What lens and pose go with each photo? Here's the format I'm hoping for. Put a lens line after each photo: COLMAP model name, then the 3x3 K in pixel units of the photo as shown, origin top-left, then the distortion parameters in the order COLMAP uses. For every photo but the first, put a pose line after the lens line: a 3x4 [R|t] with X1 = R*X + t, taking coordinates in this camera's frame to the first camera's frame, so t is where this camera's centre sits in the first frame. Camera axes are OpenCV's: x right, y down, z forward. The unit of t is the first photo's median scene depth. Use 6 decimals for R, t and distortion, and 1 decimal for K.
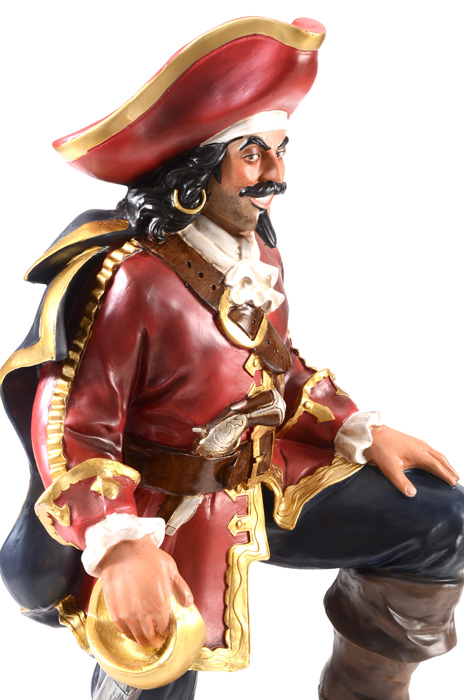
lens RADIAL K [[1661.4, 0, 232.0], [0, 1661.4, 350.0], [0, 0, 1]] dist [0.465011, 0.007389]
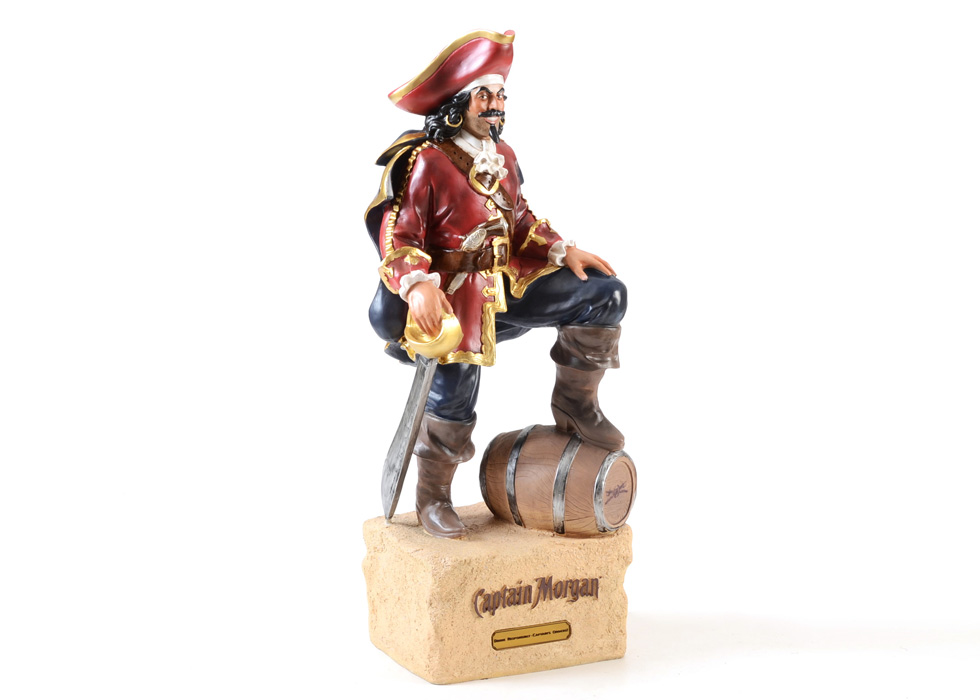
lens RADIAL K [[2371.4, 0, 490.0], [0, 2371.4, 350.0], [0, 0, 1]] dist [0.408885, 0.044768]
pose [[0.982195, -0.028558, -0.185683, 0.528592], [0.007087, 0.993307, -0.115284, 0.503165], [0.187733, 0.111916, 0.975823, -1.711661]]
